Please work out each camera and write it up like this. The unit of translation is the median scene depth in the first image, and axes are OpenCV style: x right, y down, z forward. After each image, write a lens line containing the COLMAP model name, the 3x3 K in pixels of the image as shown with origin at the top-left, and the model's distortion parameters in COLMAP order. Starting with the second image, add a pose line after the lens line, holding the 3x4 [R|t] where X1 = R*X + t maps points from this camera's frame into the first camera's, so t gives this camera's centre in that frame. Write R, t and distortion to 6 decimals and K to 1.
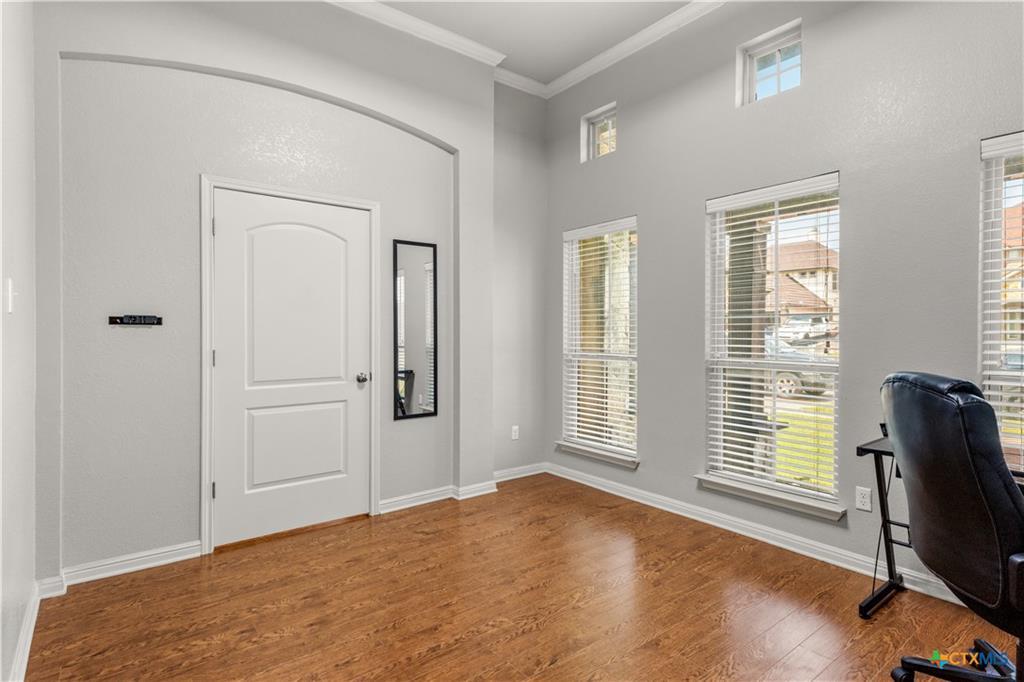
lens RADIAL K [[528.2, 0, 512.6], [0, 528.2, 315.4], [0, 0, 1]] dist [0.017067, -0.000716]
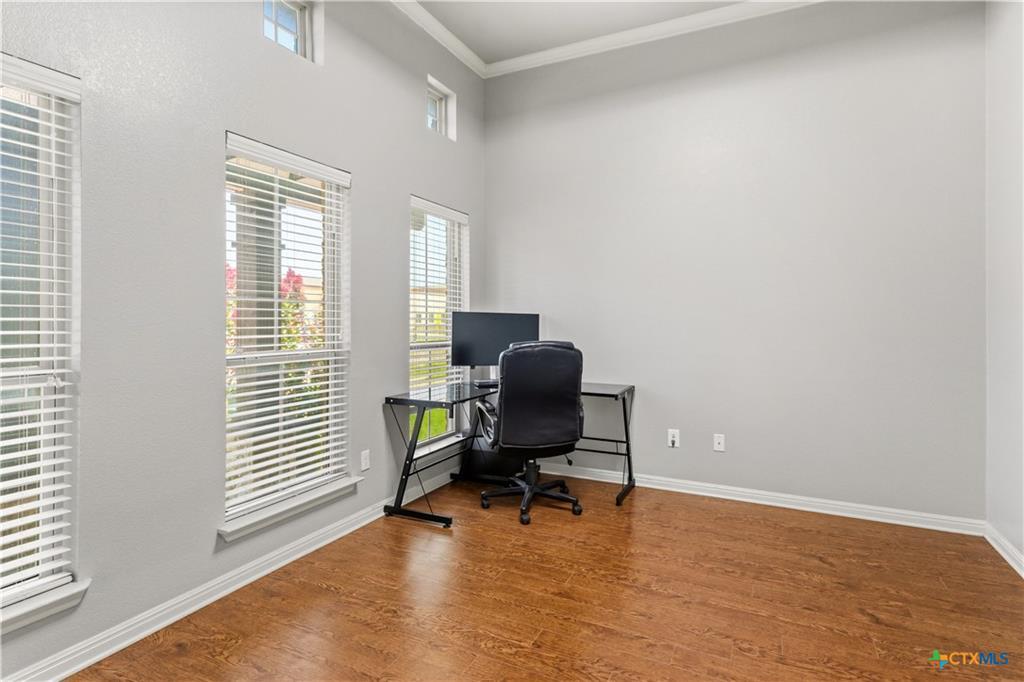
lens RADIAL K [[528.2, 0, 512.6], [0, 528.2, 315.4], [0, 0, 1]] dist [0.017067, -0.000716]
pose [[-0.433552, 0.006336, 0.901106, -0.527097], [-0.024783, 0.999513, -0.018952, 0.033628], [-0.900788, -0.030549, -0.433184, 1.181814]]
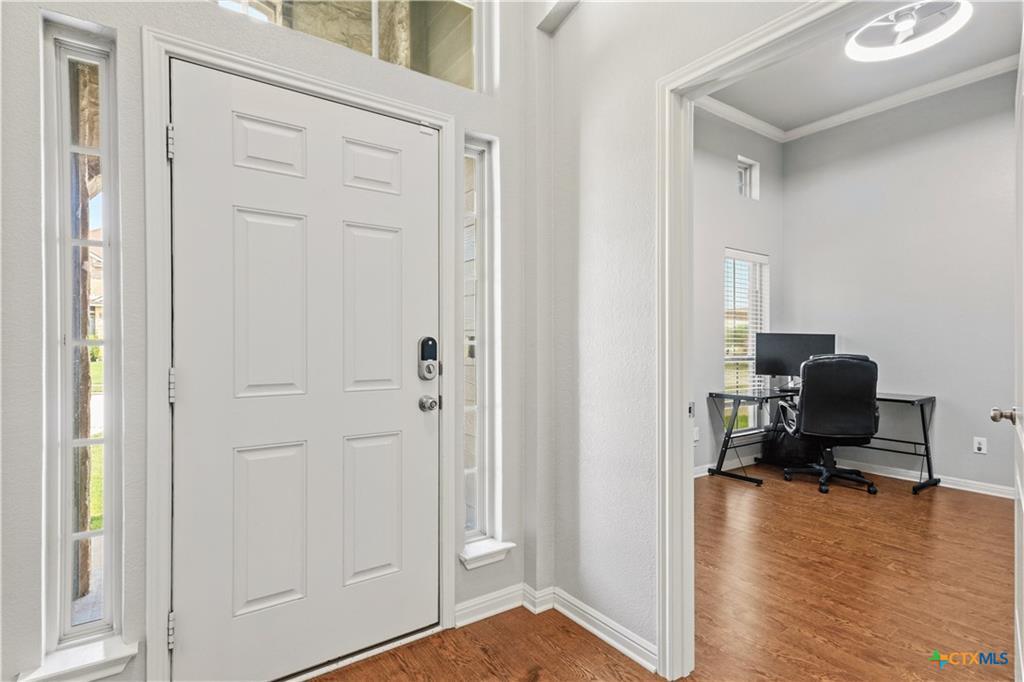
lens RADIAL K [[519.1, 0, 514.4], [0, 519.1, 344.8], [0, 0, 1]] dist [0.016767, -0.000121]
pose [[0.042780, -0.001861, 0.999083, -1.021604], [-0.028421, 0.999591, 0.003079, 0.059967], [-0.998680, -0.028526, 0.042710, 1.471546]]
